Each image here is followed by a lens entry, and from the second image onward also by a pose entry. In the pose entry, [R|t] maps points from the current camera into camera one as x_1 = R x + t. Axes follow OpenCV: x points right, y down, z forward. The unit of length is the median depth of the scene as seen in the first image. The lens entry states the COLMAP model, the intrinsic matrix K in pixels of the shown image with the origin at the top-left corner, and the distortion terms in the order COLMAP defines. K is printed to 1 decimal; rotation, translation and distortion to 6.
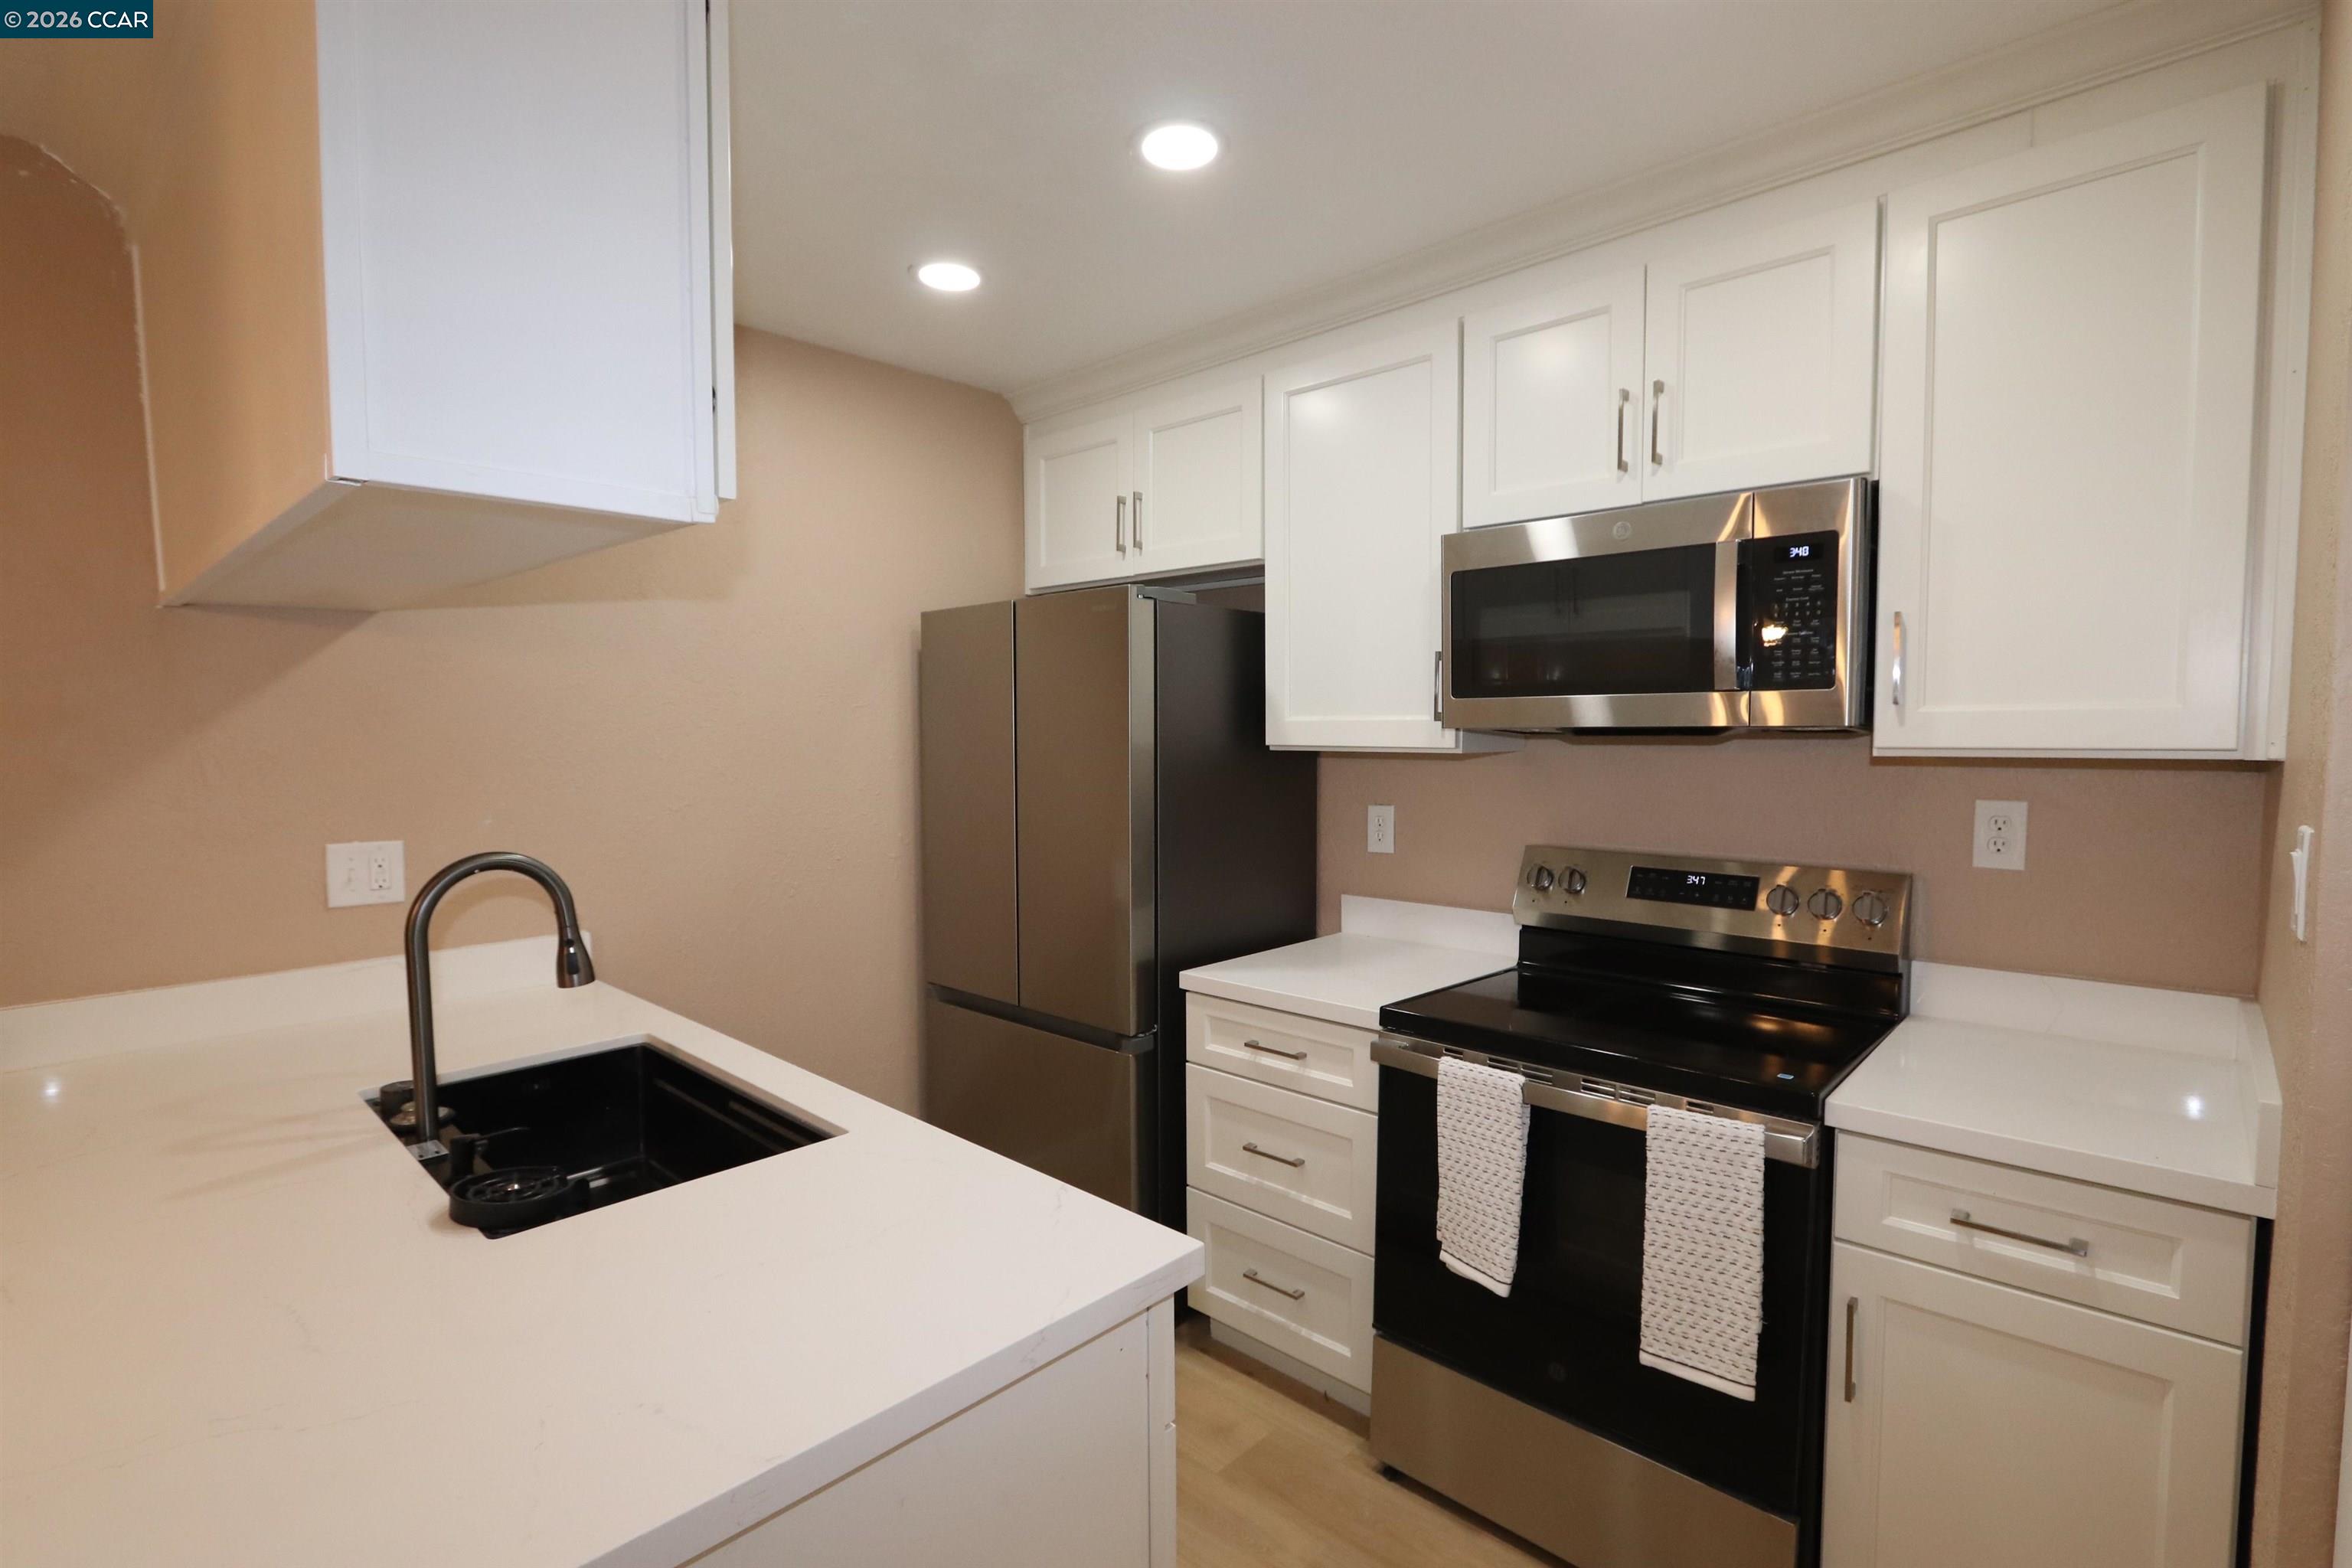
lens RADIAL K [[1080.1, 0, 1199.2], [0, 1080.1, 794.2], [0, 0, 1]] dist [-0.021289, 0.003791]
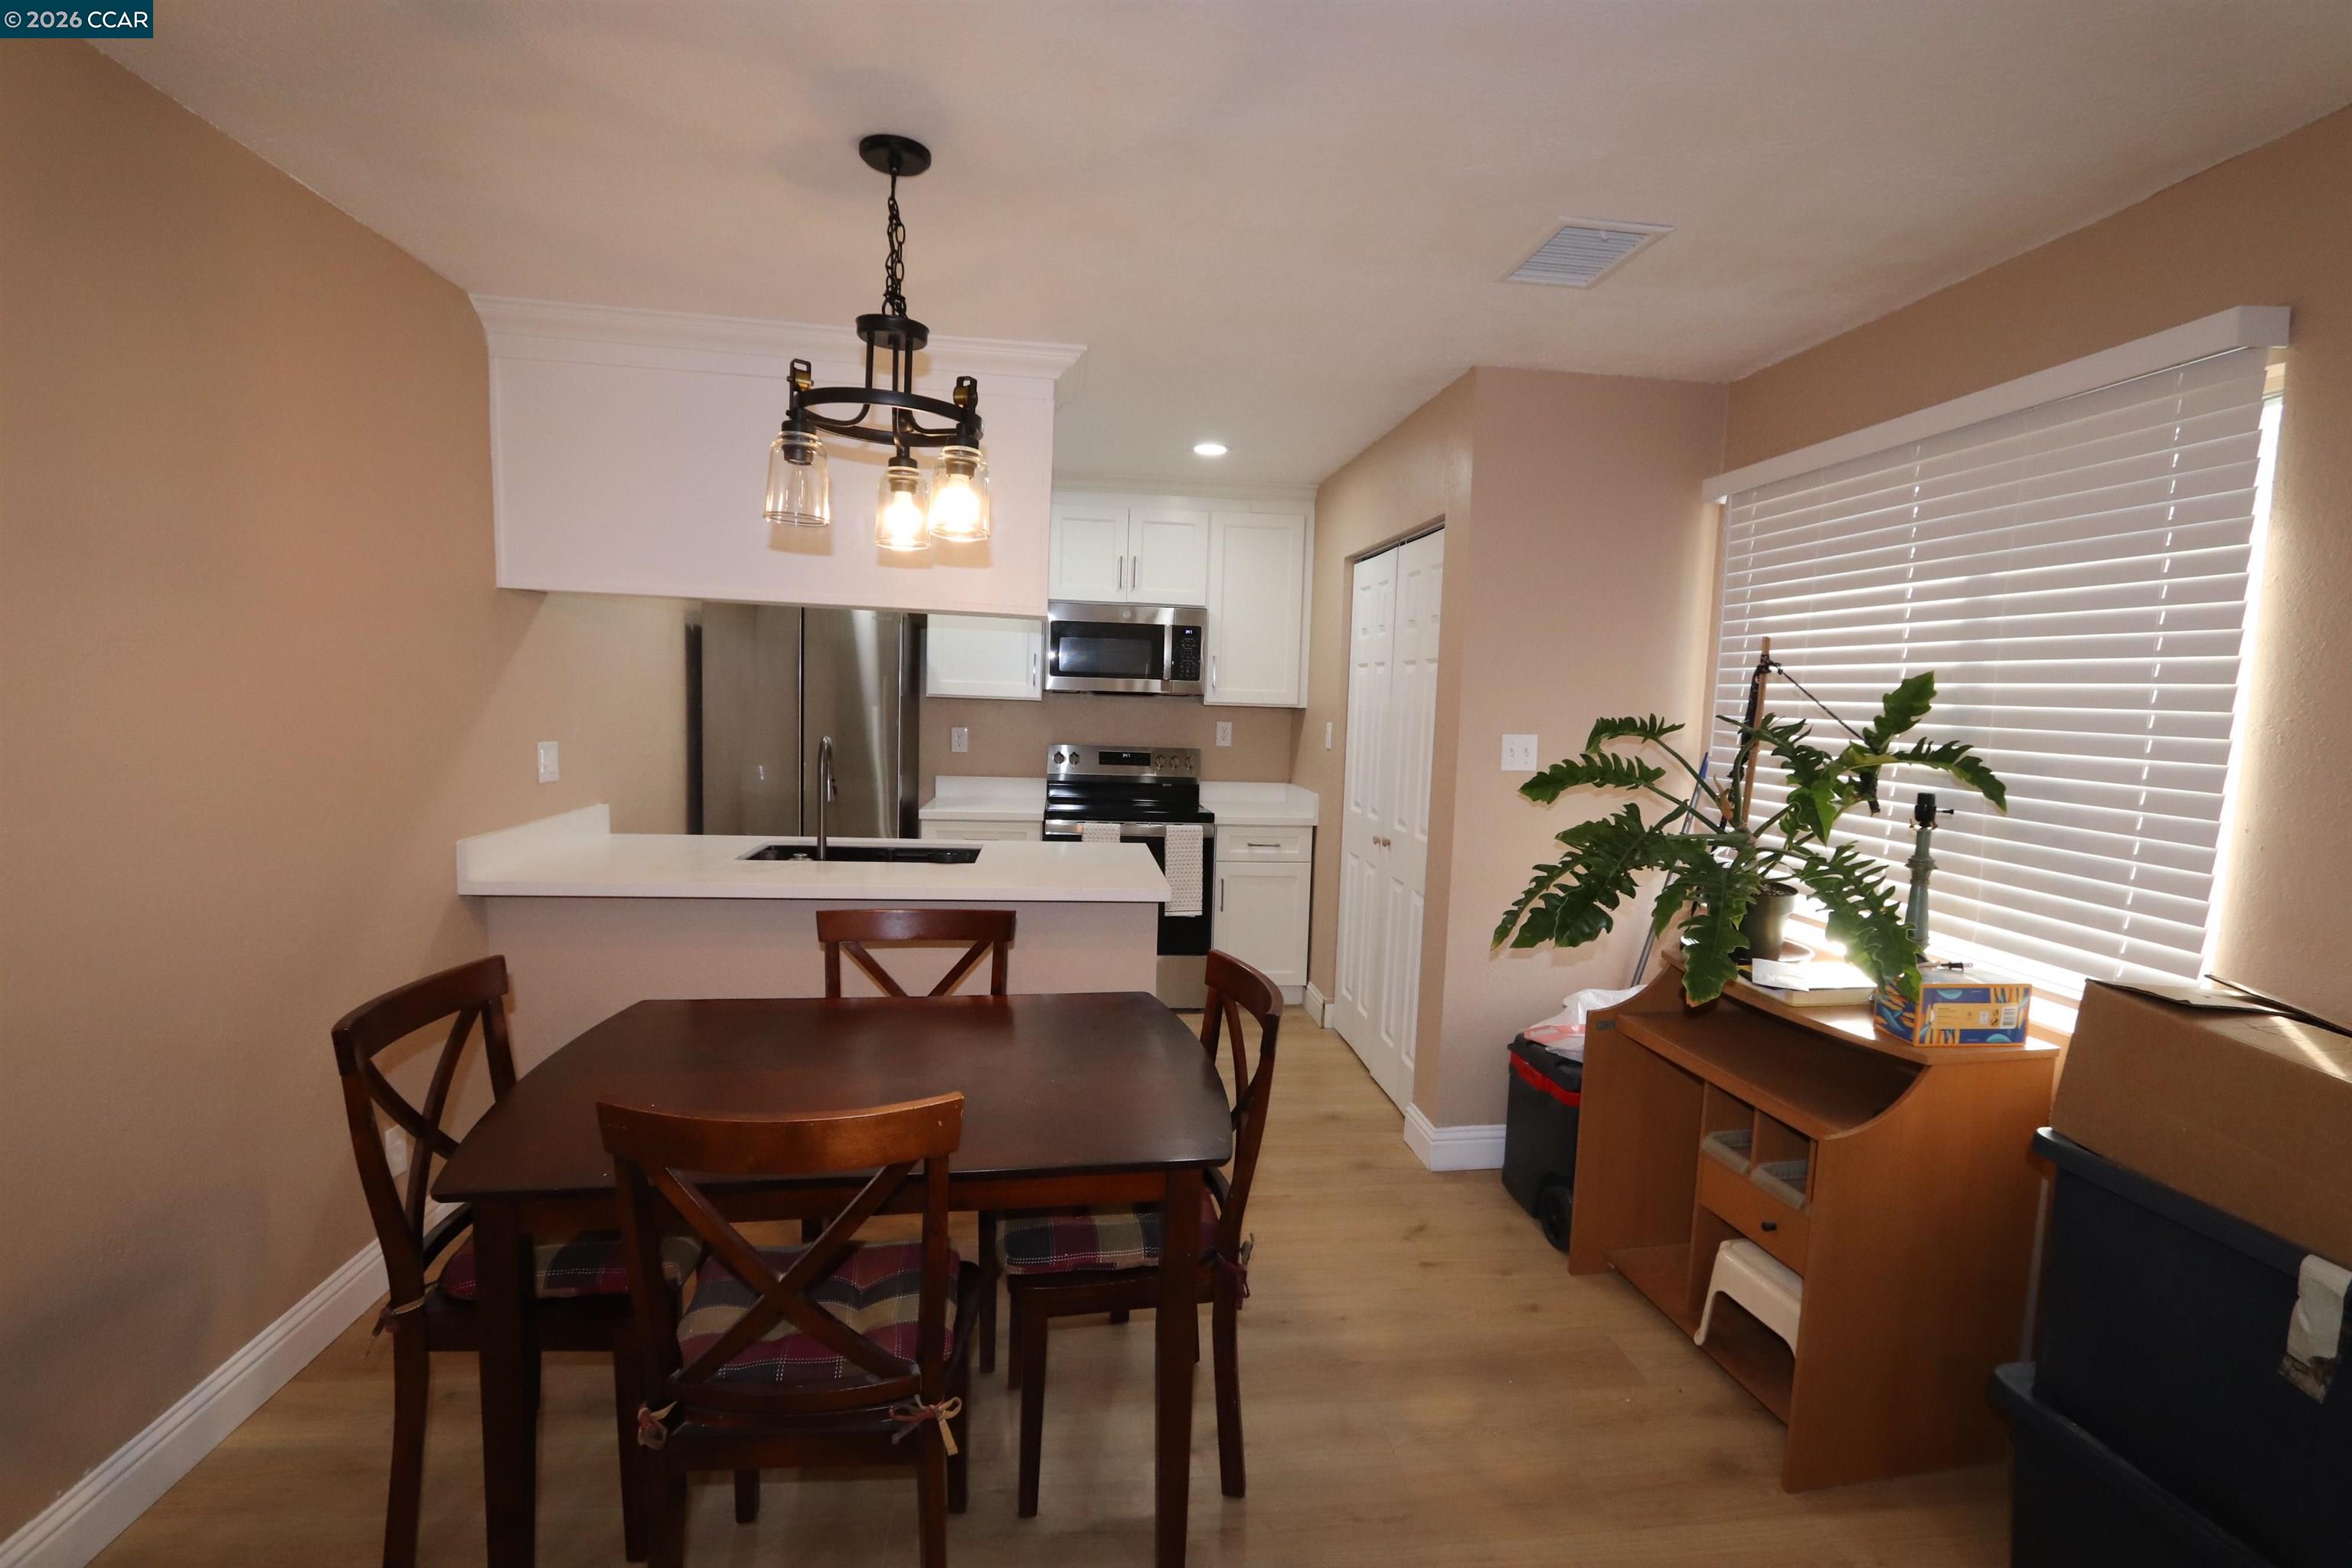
lens RADIAL K [[1080.1, 0, 1189.1], [0, 1080.1, 788.7], [0, 0, 1]] dist [-0.021289, 0.003791]
pose [[0.662613, -0.043334, 0.747707, -1.380847], [0.007755, 0.998668, 0.051006, 0.035153], [-0.748922, -0.027999, 0.662067, -0.779020]]
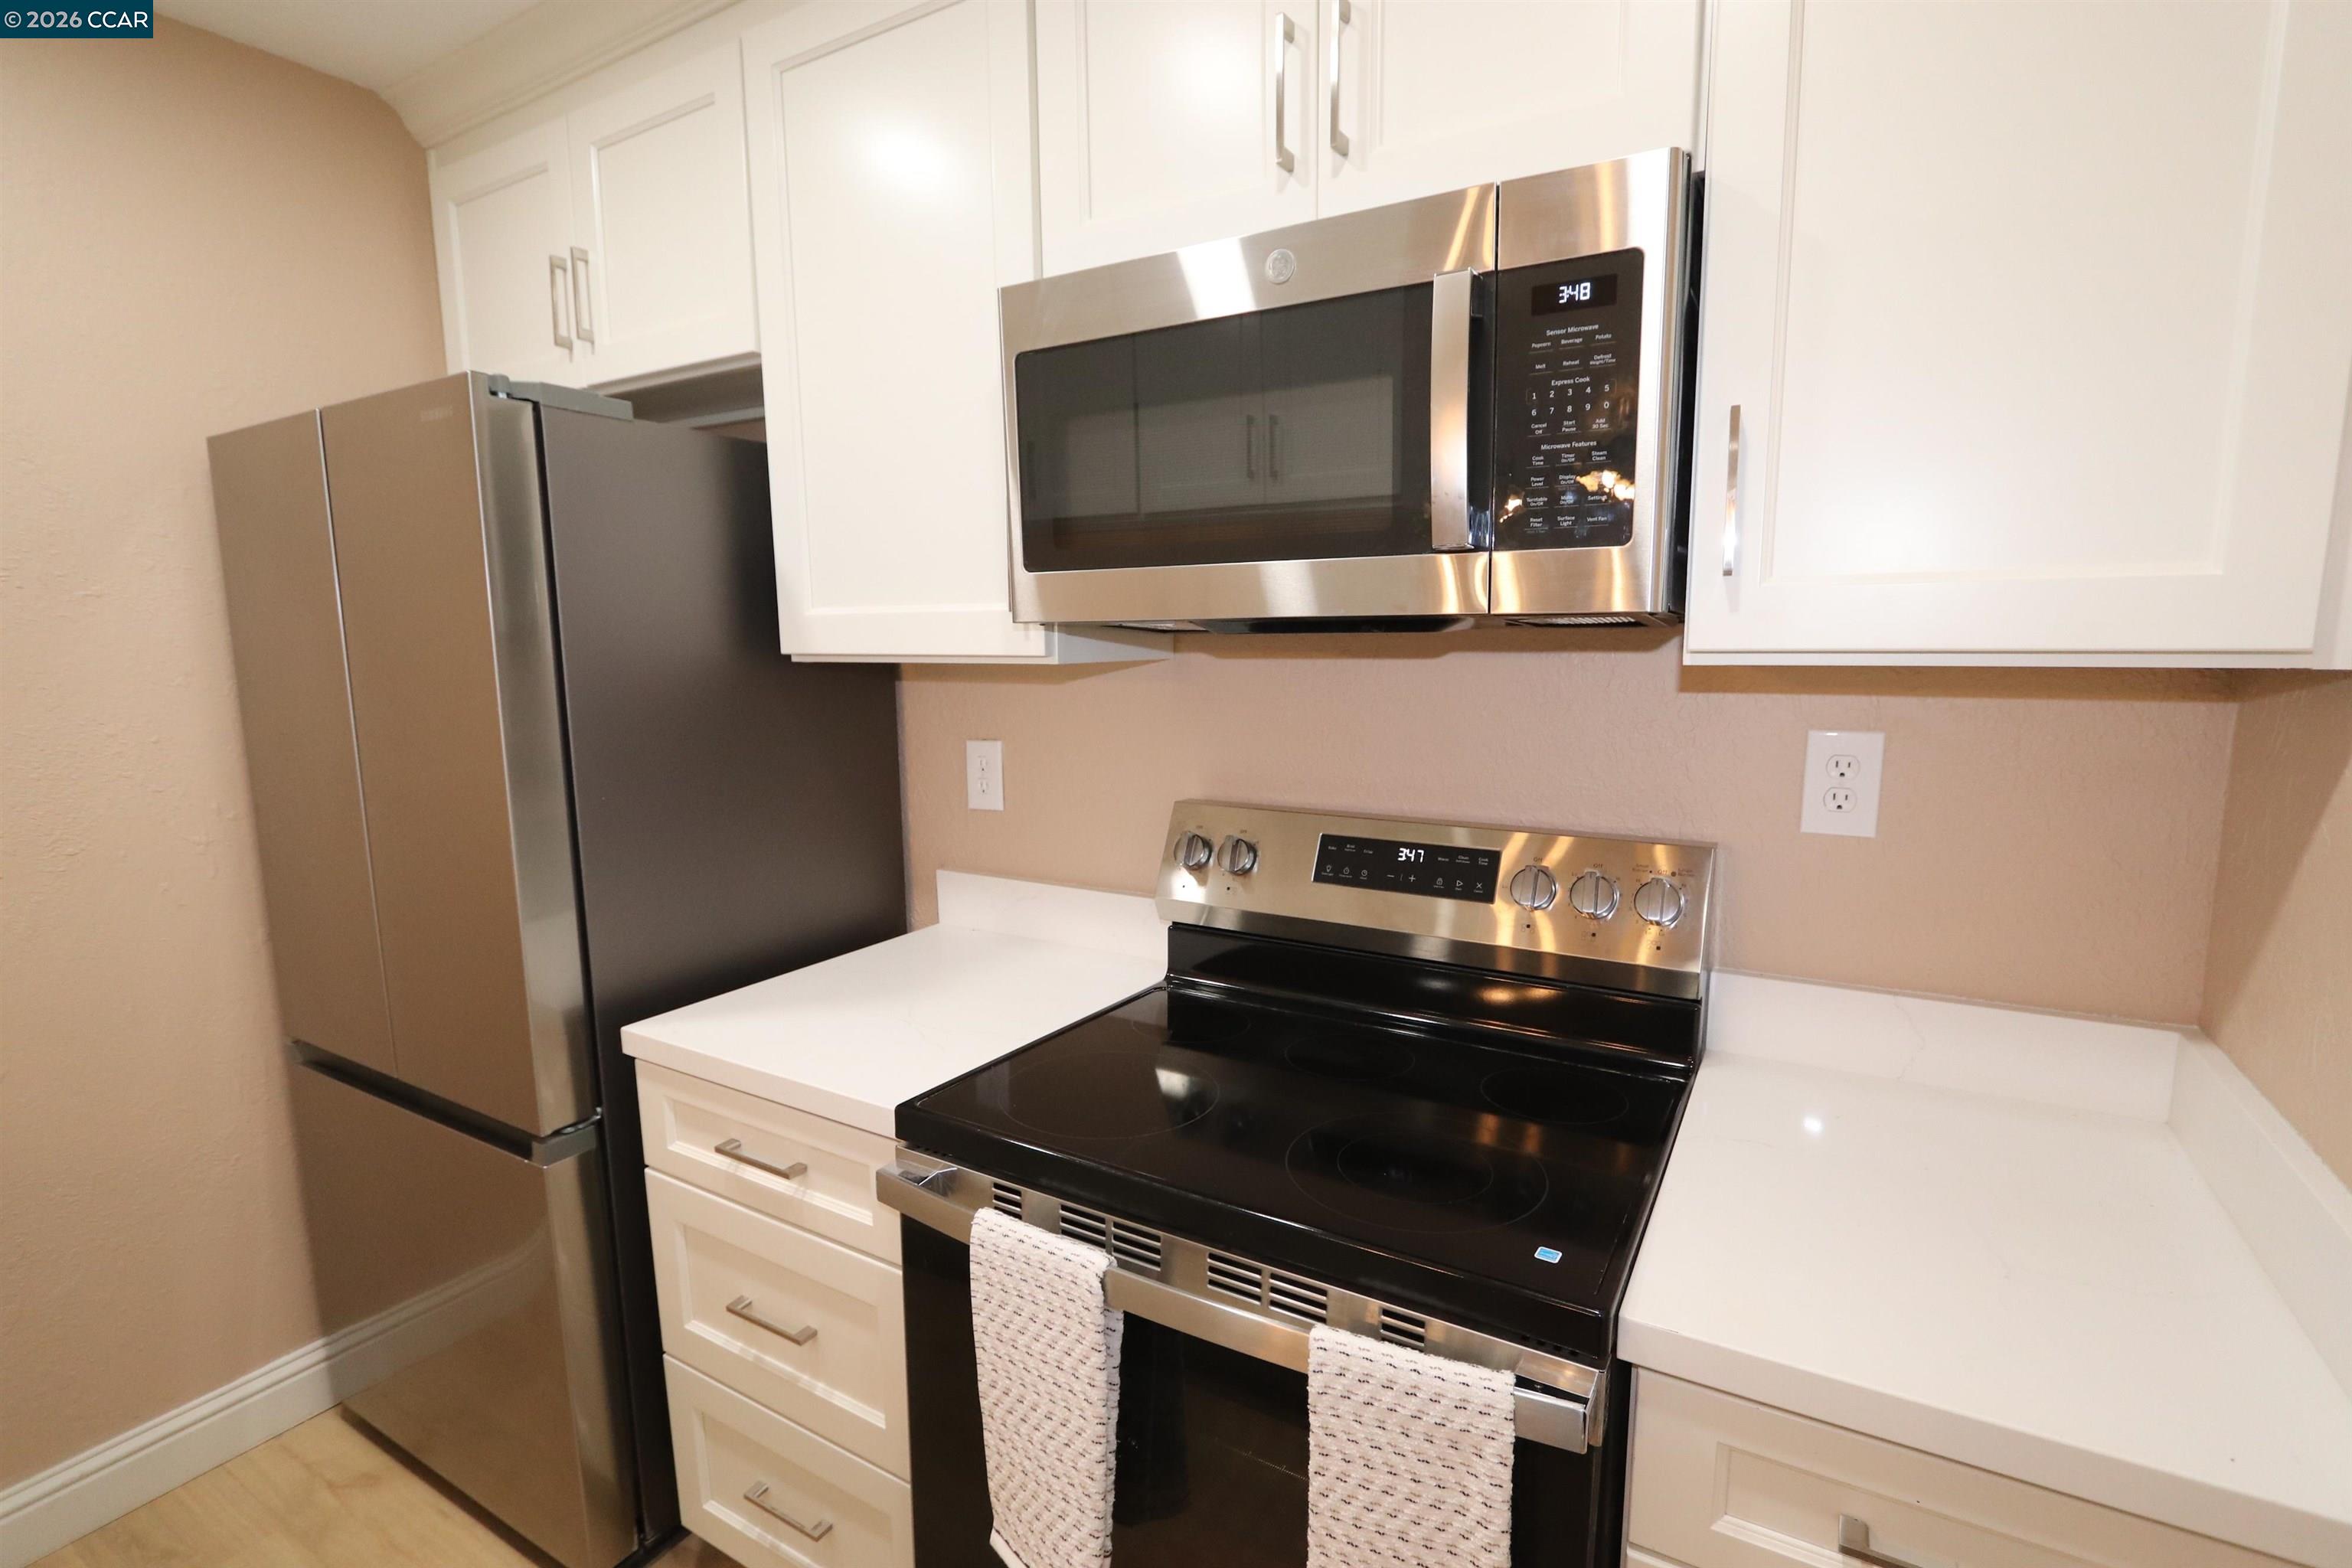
lens RADIAL K [[1080.1, 0, 1191.3], [0, 1080.1, 788.6], [0, 0, 1]] dist [-0.021289, 0.003791]
pose [[0.977429, -0.034721, 0.208390, 0.214655], [0.017612, 0.996360, 0.083402, -0.019826], [-0.210528, -0.077849, 0.974483, 0.427322]]
